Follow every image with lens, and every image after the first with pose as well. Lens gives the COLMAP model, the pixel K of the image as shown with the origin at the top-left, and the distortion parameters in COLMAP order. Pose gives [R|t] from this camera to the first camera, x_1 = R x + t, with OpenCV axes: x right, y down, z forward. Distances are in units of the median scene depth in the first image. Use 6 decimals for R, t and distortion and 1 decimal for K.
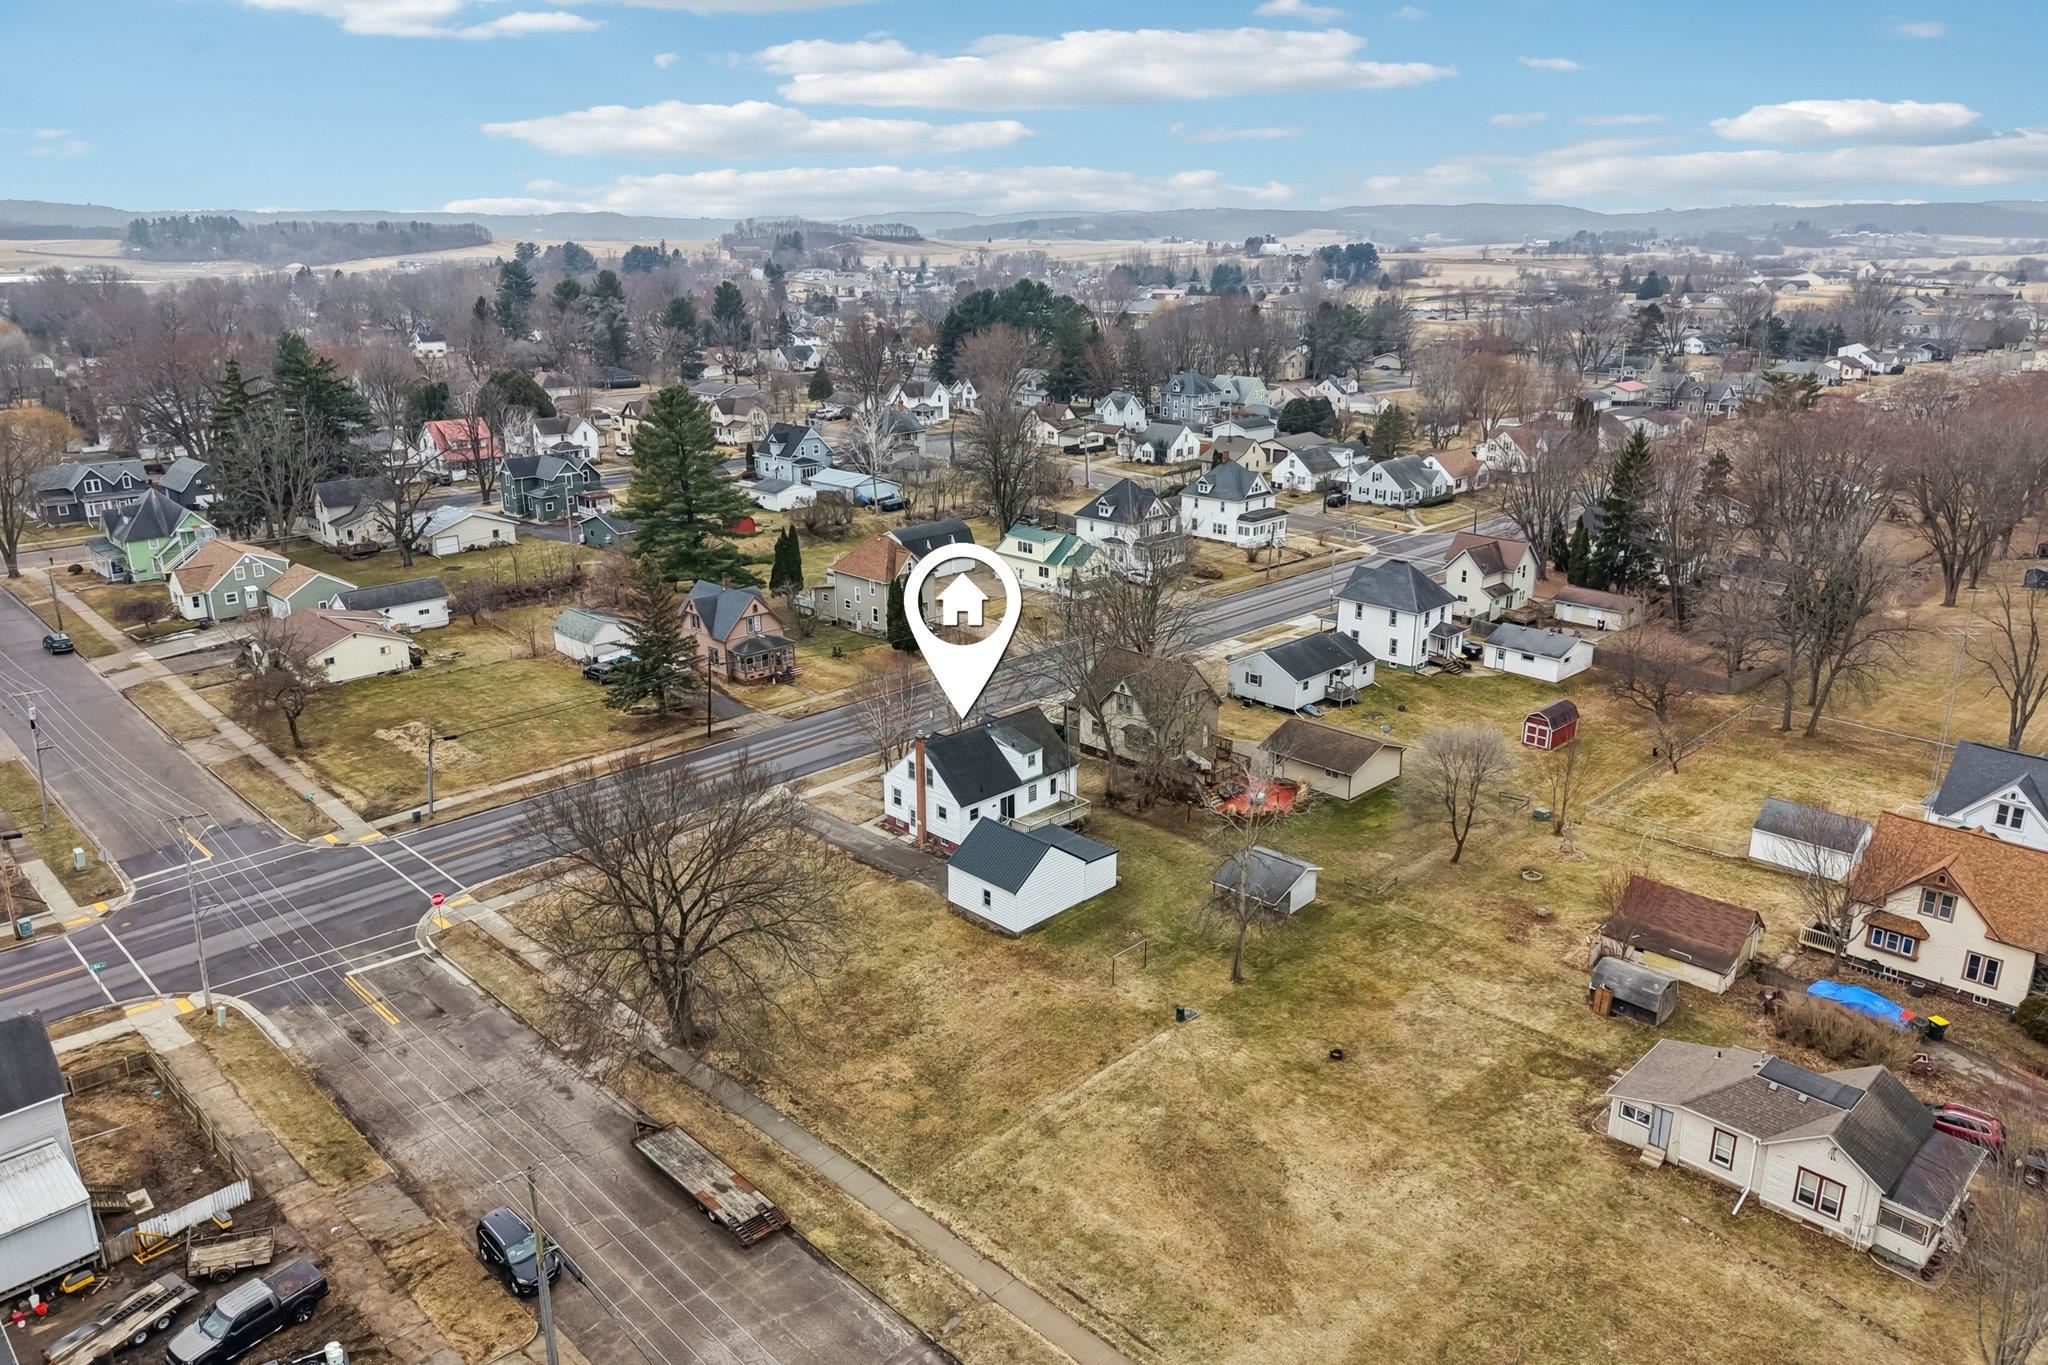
lens RADIAL K [[1361.3, 0, 1024.0], [0, 1361.3, 682.5], [0, 0, 1]] dist [0.051592, -0.063992]
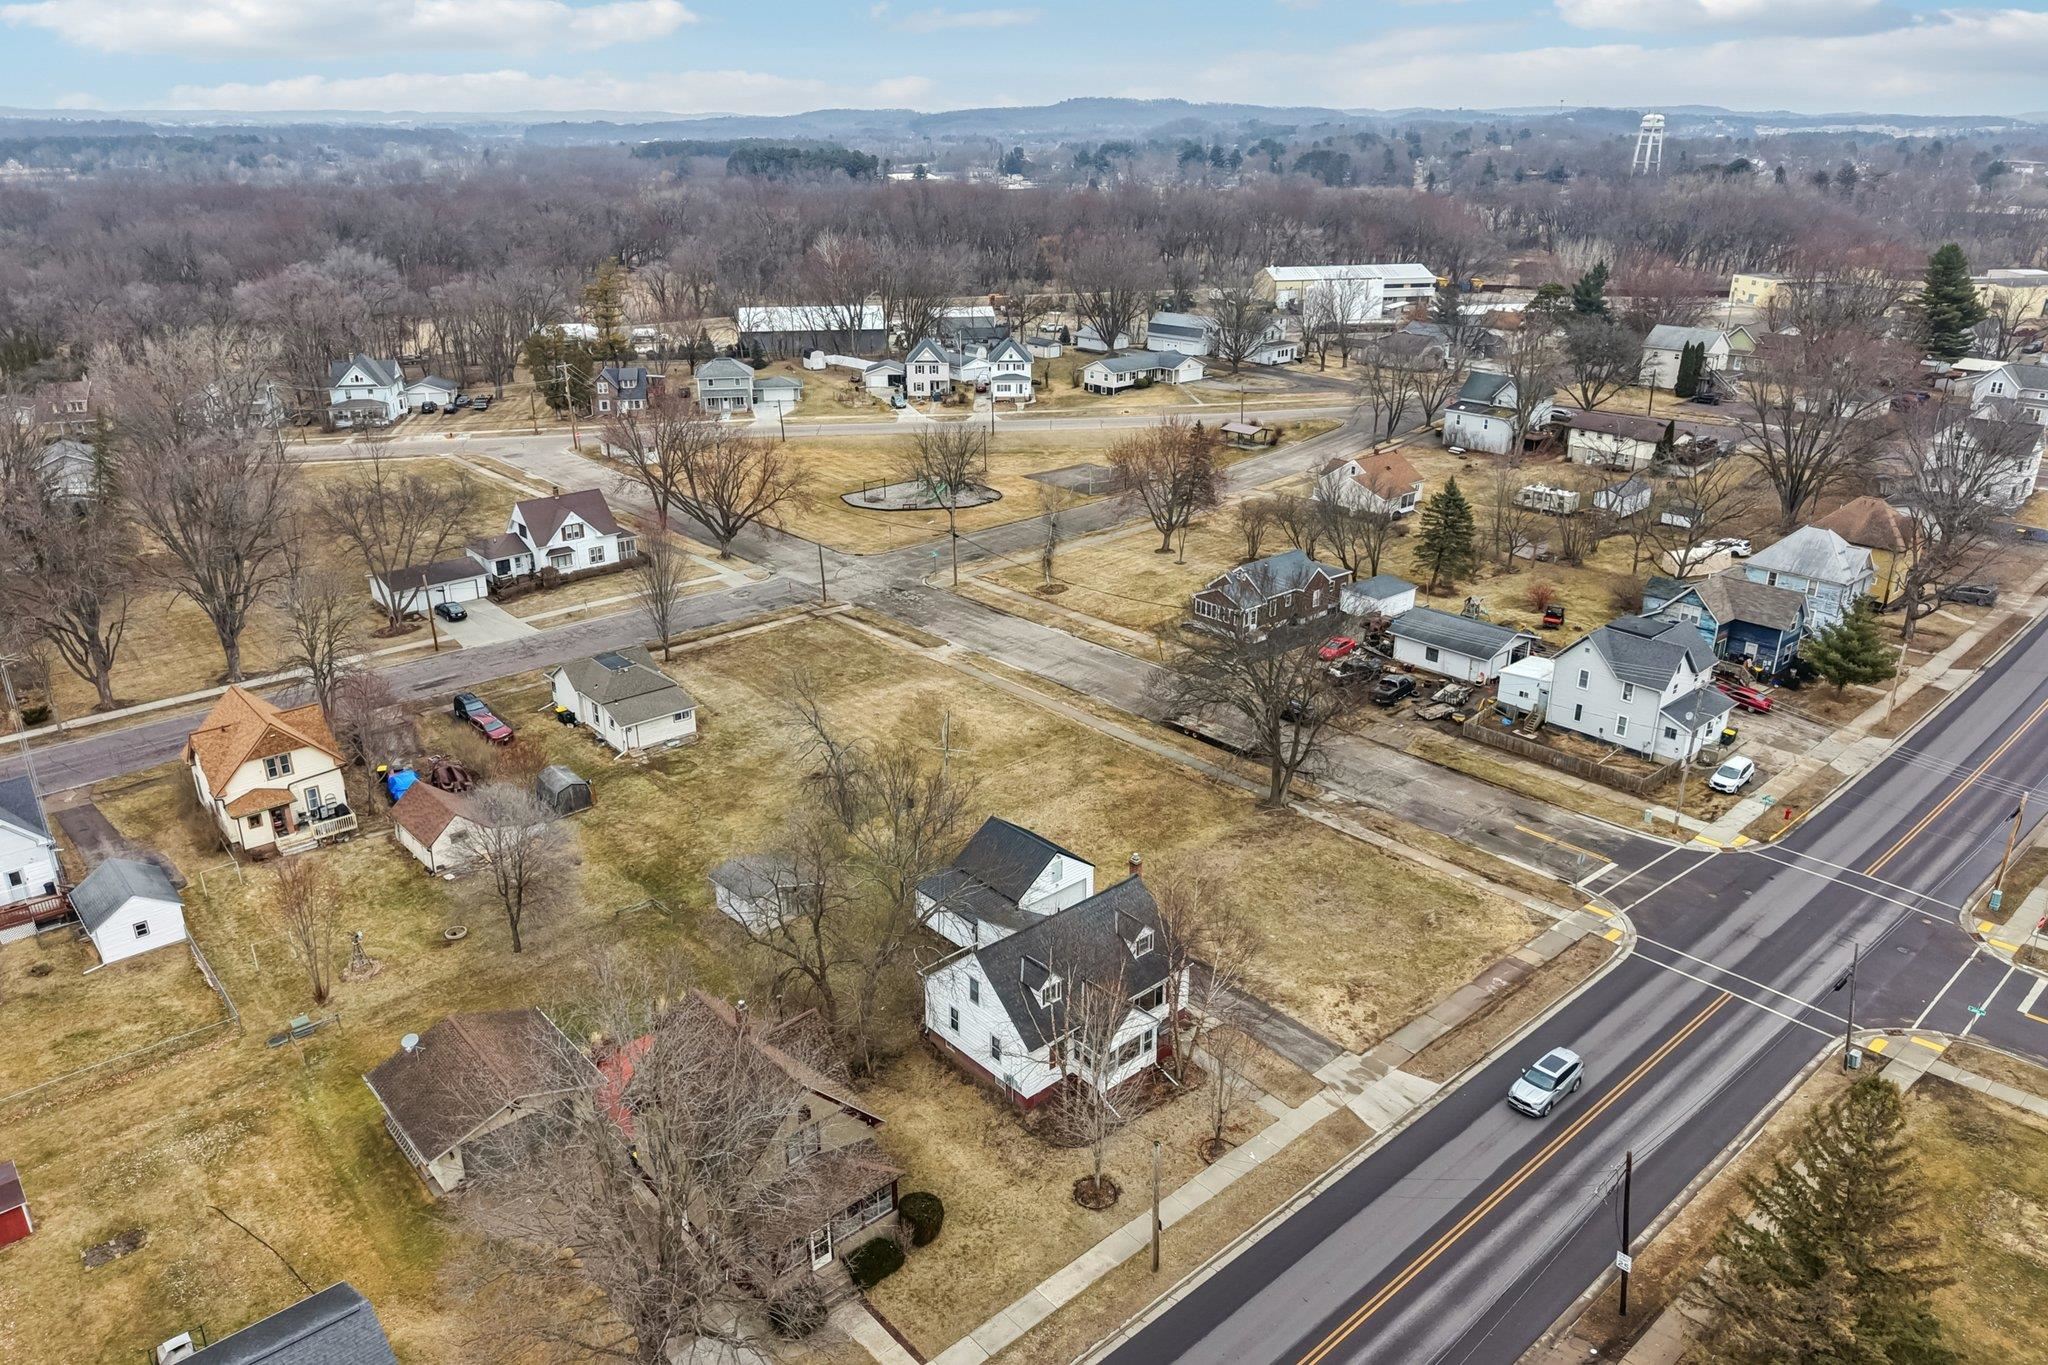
lens RADIAL K [[1377.7, 0, 1027.2], [0, 1377.7, 687.7], [0, 0, 1]] dist [0.094096, -0.232714]
pose [[-0.998191, -0.014728, 0.058285, -0.058251], [0.025819, 0.770527, 0.636884, -0.537012], [-0.054290, 0.637237, -0.768753, 1.513608]]
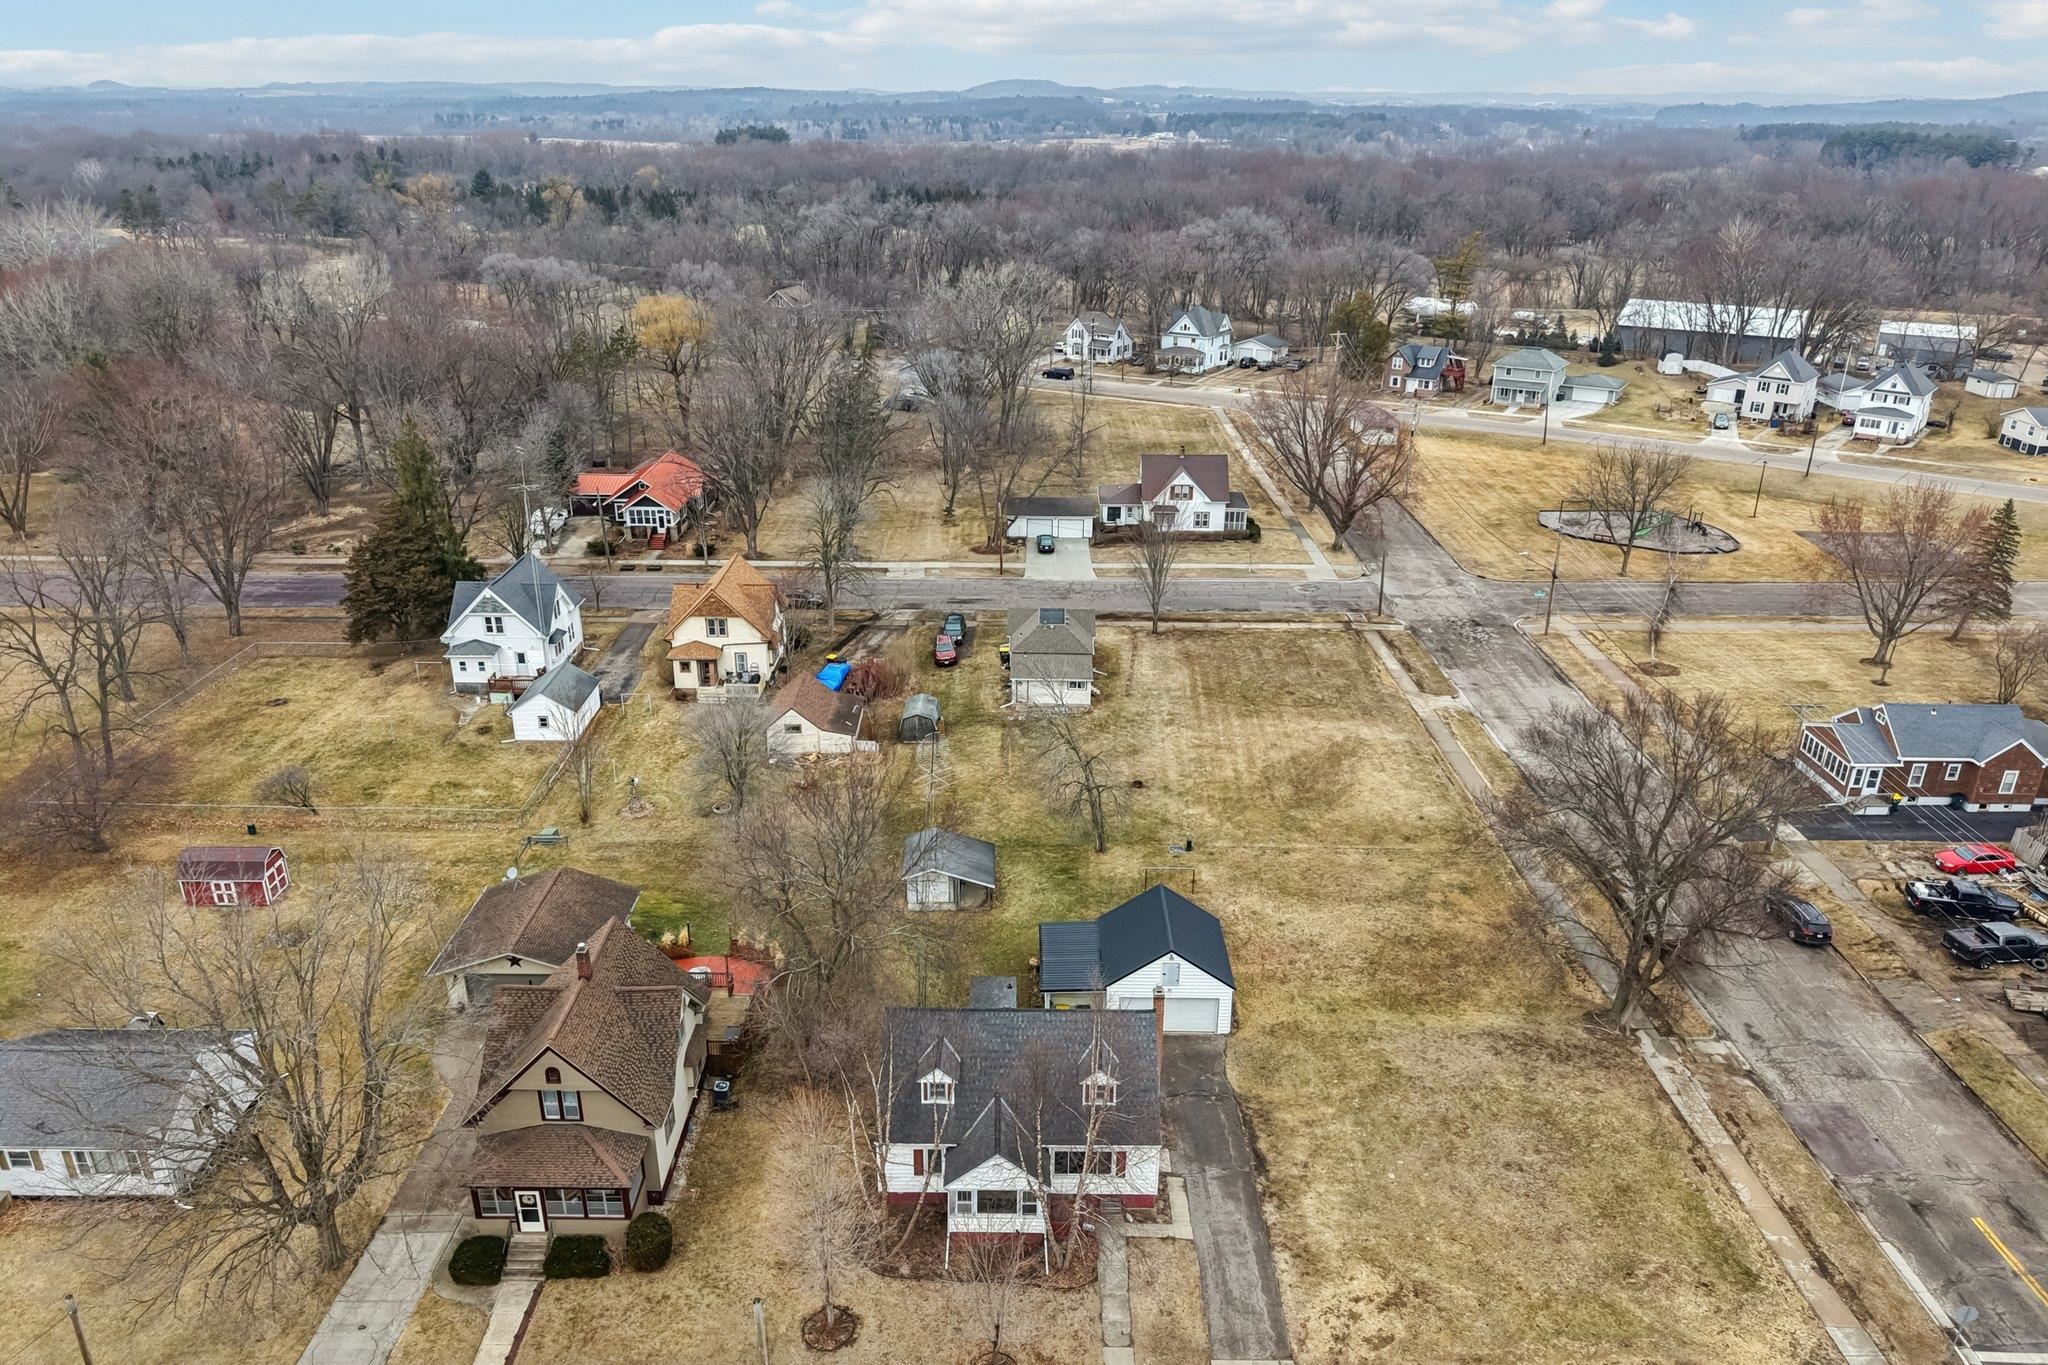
lens RADIAL K [[1361.3, 0, 1024.0], [0, 1361.3, 682.5], [0, 0, 1]] dist [0.051592, -0.063992]
pose [[-0.704113, -0.273878, 0.655145, -0.392475], [0.212976, 0.798697, 0.562783, -0.424751], [-0.677397, 0.535793, -0.504043, 1.244518]]
